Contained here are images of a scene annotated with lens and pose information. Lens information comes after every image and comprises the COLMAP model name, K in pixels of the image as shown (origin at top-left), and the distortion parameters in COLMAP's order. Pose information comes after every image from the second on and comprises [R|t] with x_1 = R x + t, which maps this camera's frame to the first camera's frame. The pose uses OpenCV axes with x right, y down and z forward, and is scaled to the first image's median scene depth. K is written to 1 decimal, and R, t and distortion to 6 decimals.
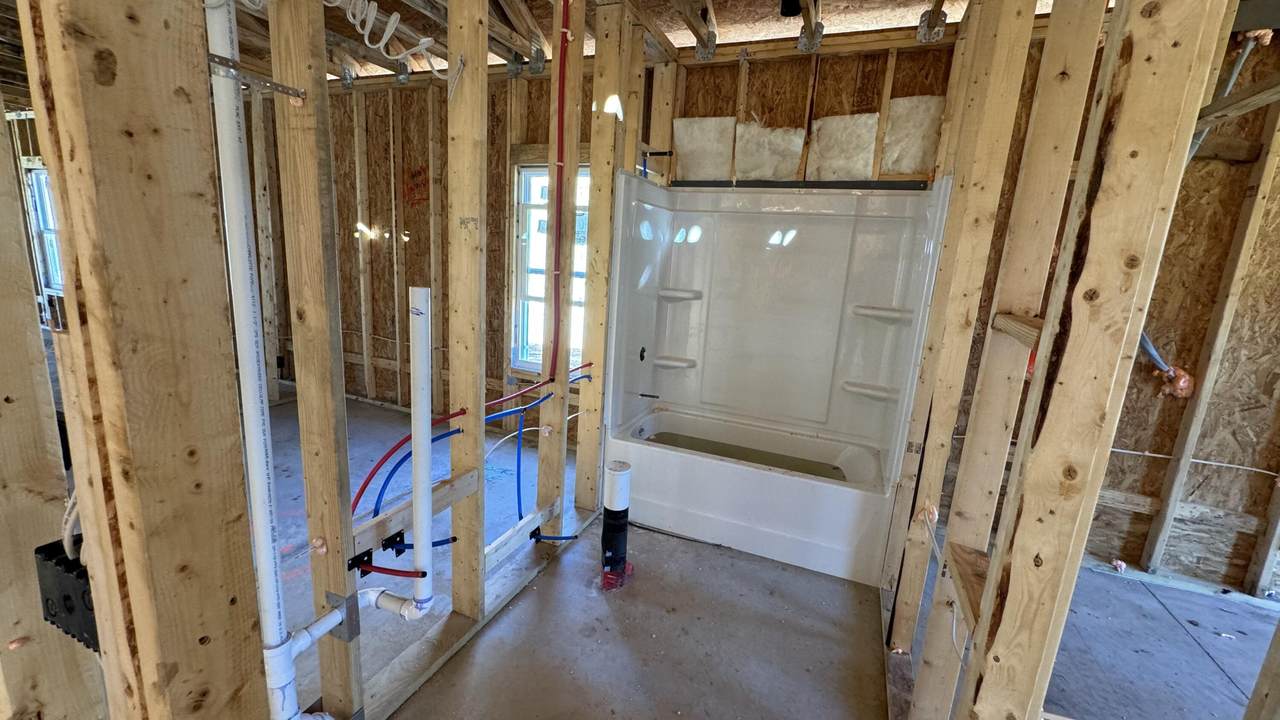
lens RADIAL K [[507.1, 0, 640.3], [0, 507.1, 359.1], [0, 0, 1]] dist [0.000690, 0.000866]
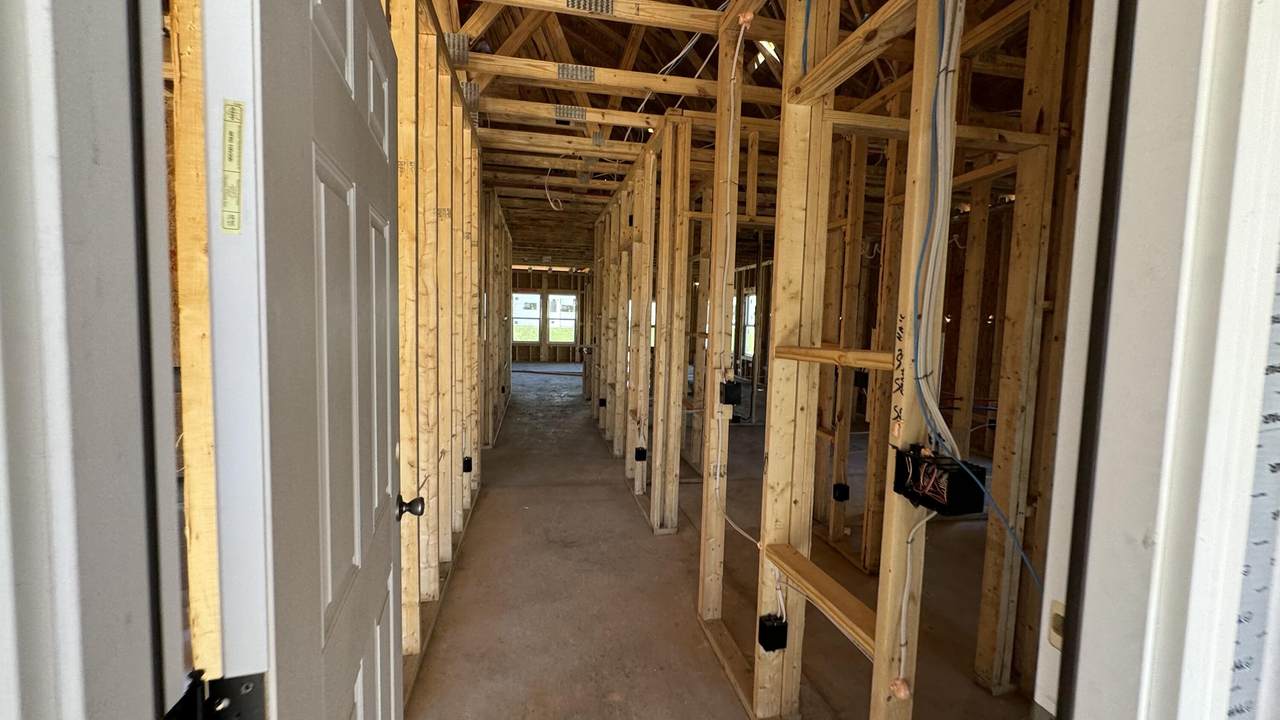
lens RADIAL K [[507.1, 0, 640.6], [0, 507.1, 354.5], [0, 0, 1]] dist [0.000690, 0.000866]
pose [[0.551894, 0.011825, -0.833831, 0.170165], [-0.155437, 0.983835, -0.088928, 0.081160], [0.819300, 0.178687, 0.544810, -0.322282]]
